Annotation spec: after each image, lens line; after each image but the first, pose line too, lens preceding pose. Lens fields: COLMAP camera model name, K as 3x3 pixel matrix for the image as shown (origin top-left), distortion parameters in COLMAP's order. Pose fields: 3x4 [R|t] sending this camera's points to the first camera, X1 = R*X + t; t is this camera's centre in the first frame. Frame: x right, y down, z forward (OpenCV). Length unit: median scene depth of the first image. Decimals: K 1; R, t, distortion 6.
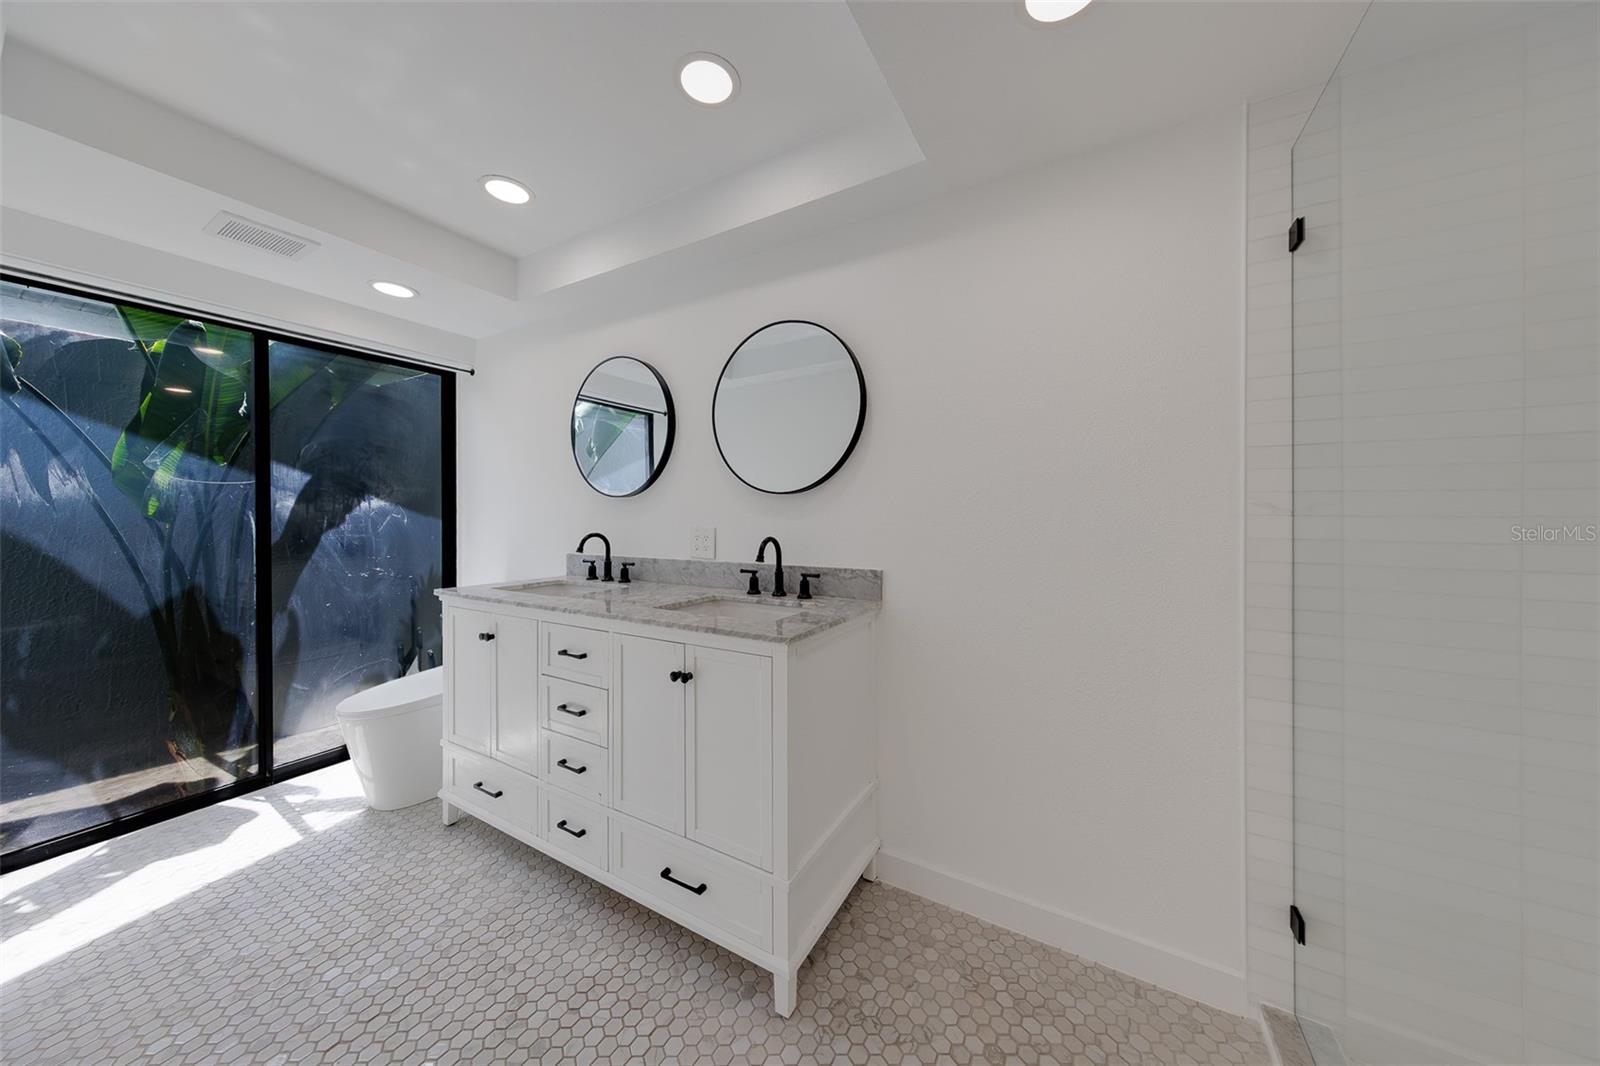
lens RADIAL K [[536.6, 0, 801.1], [0, 536.6, 508.9], [0, 0, 1]] dist [0.000169, -0.000068]
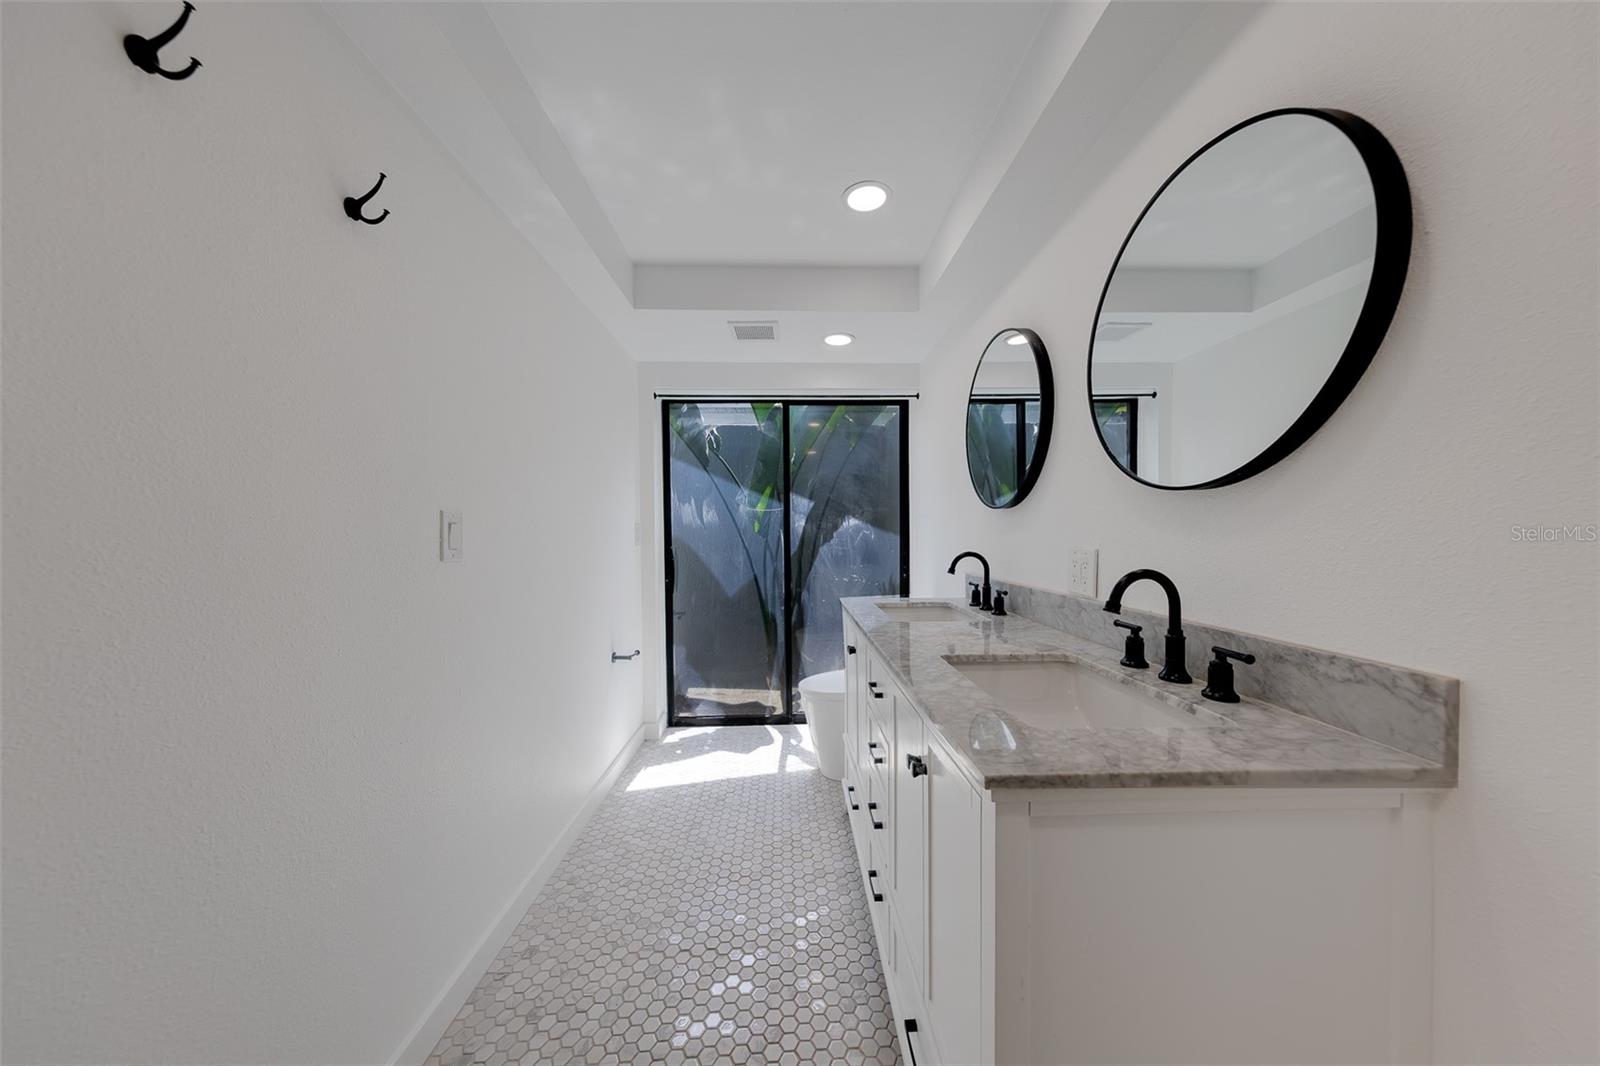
lens RADIAL K [[511.0, 0, 803.8], [0, 511.0, 540.9], [0, 0, 1]] dist [0.009008, -0.000259]
pose [[0.524352, 0.012021, -0.851417, 0.176386], [0.015434, 0.999602, 0.023619, 0.004507], [0.851362, -0.025525, 0.523958, 0.368606]]
